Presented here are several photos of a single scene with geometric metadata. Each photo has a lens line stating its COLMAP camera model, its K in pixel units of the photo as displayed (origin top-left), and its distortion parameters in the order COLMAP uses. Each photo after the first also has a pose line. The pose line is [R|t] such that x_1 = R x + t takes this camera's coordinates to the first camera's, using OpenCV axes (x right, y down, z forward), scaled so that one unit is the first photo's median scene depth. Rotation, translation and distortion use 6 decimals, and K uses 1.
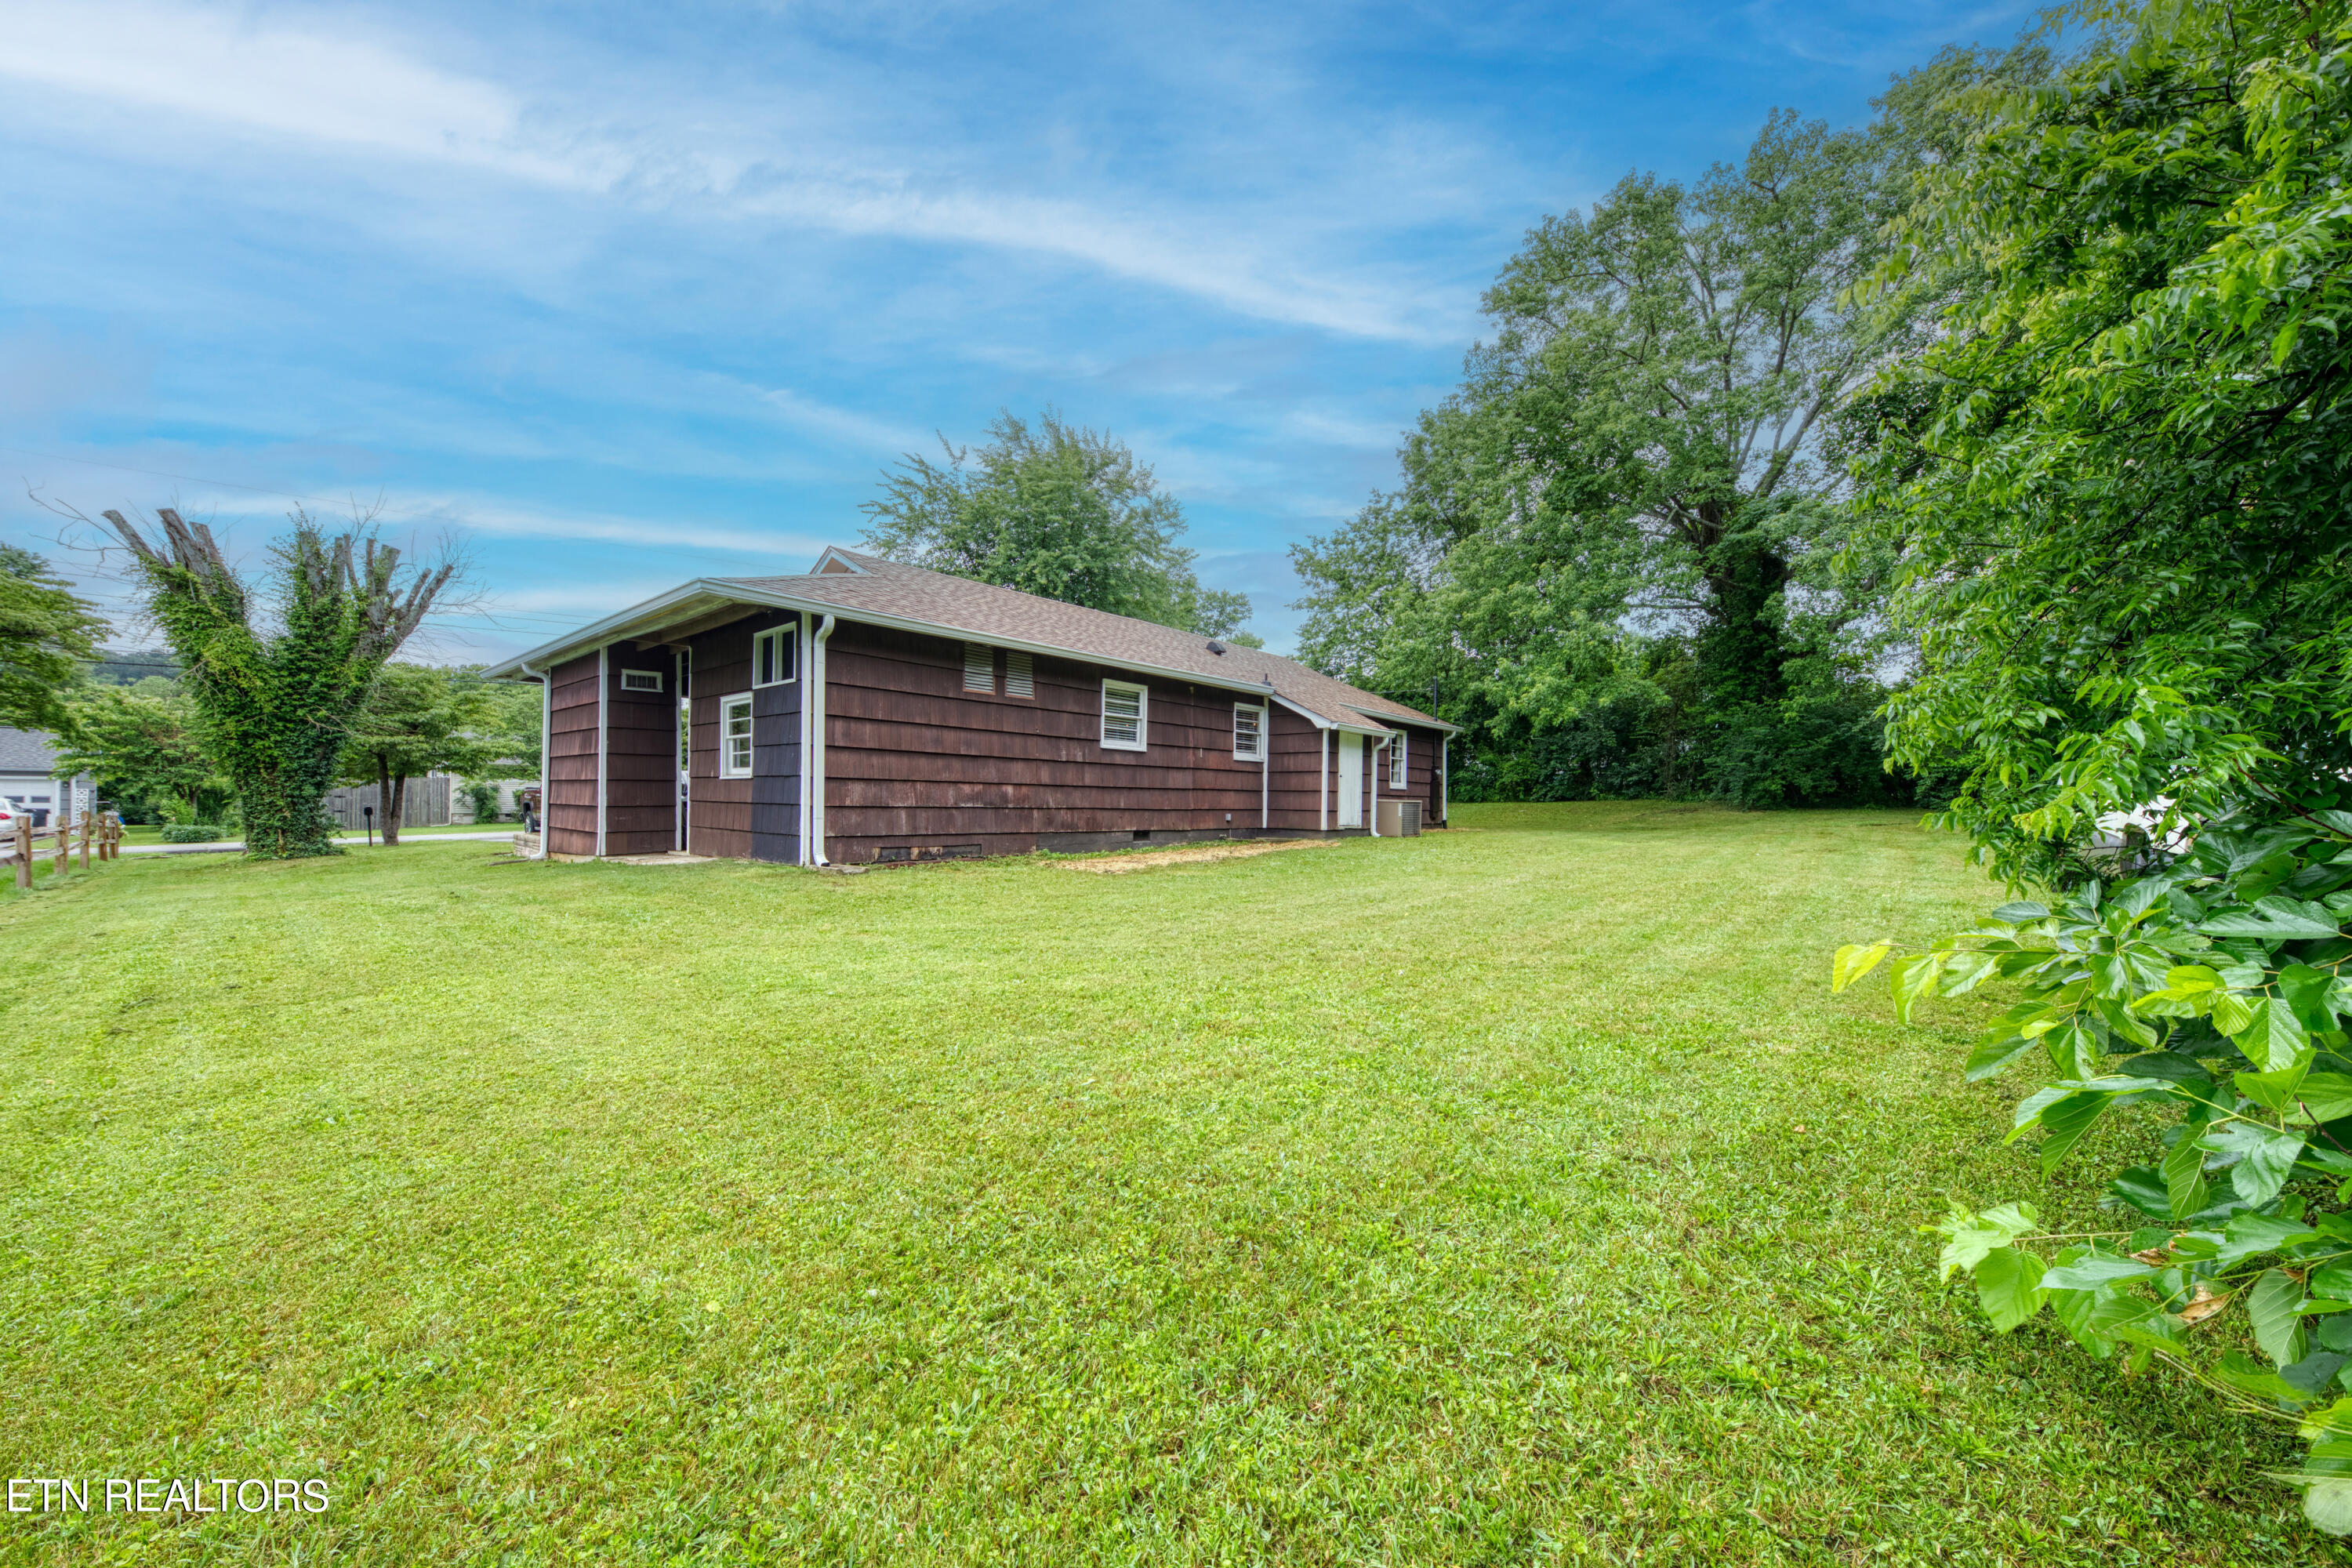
lens RADIAL K [[813.3, 0, 1174.4], [0, 813.3, 796.4], [0, 0, 1]] dist [0.003250, -0.001507]
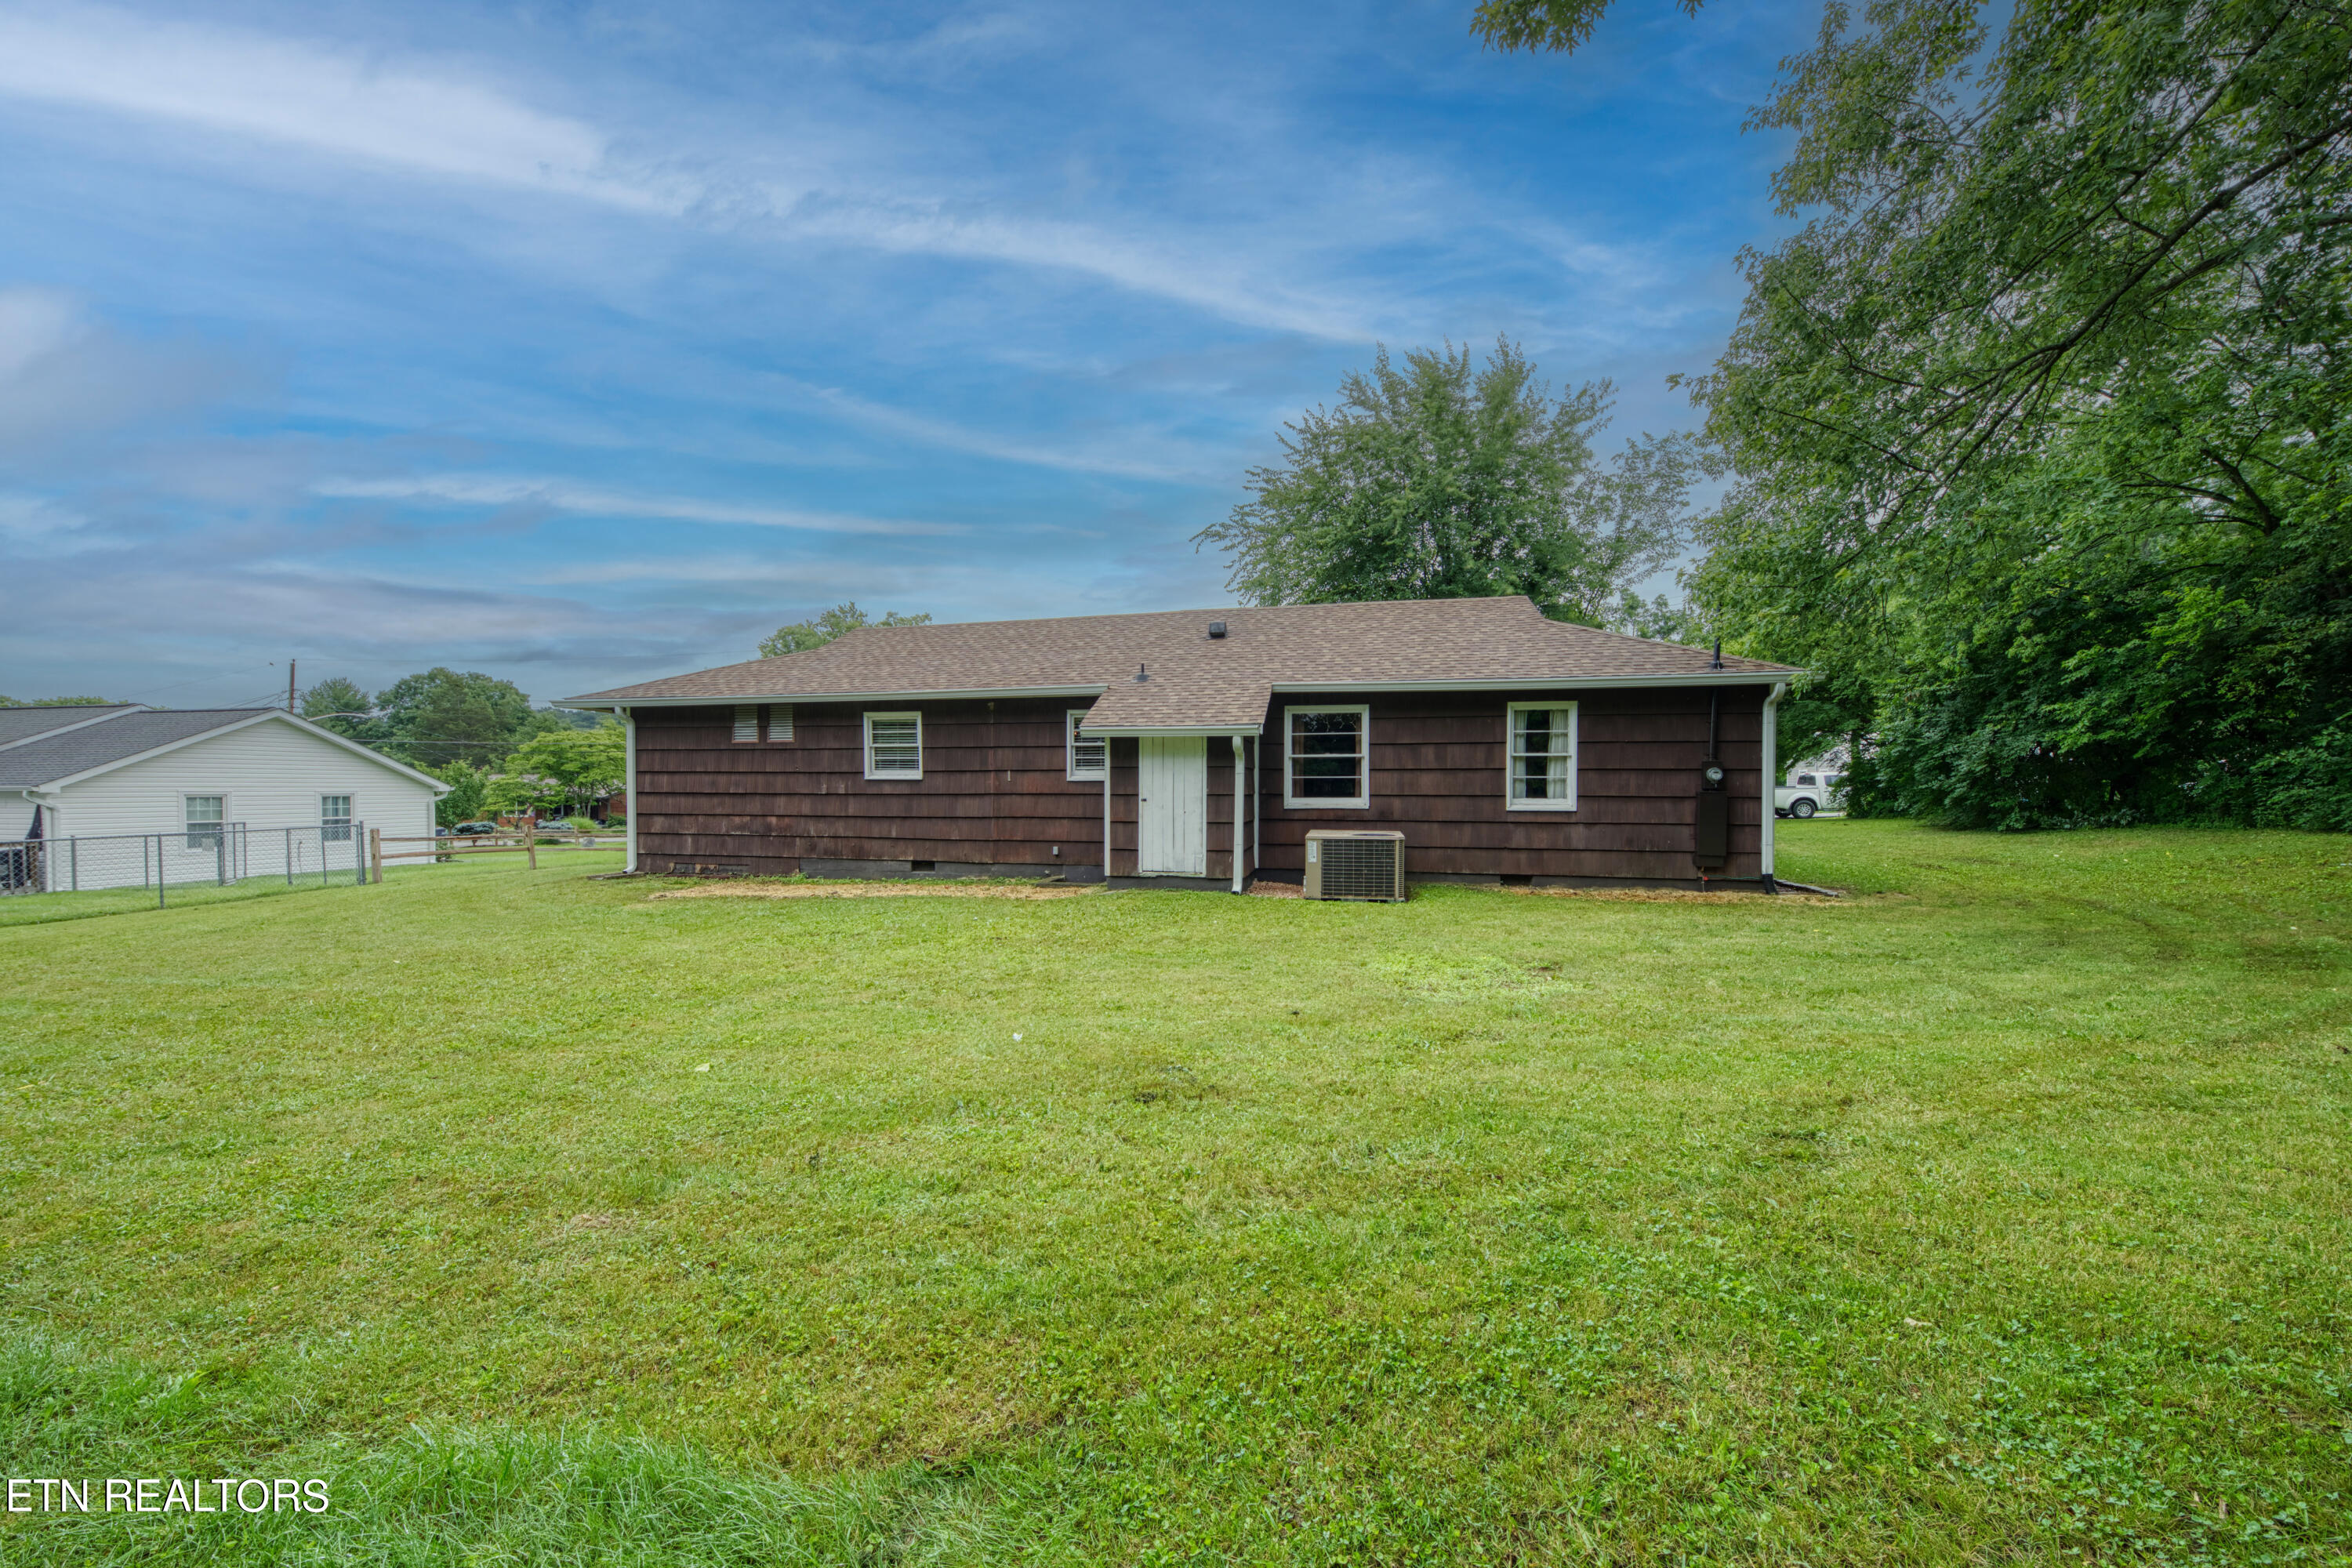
lens RADIAL K [[813.3, 0, 1175.5], [0, 813.3, 786.3], [0, 0, 1]] dist [0.003250, -0.001507]
pose [[0.511389, -0.009351, -0.859299, 0.997841], [0.011366, 0.999927, -0.004118, -0.041274], [0.859274, -0.007661, 0.511458, 0.799663]]
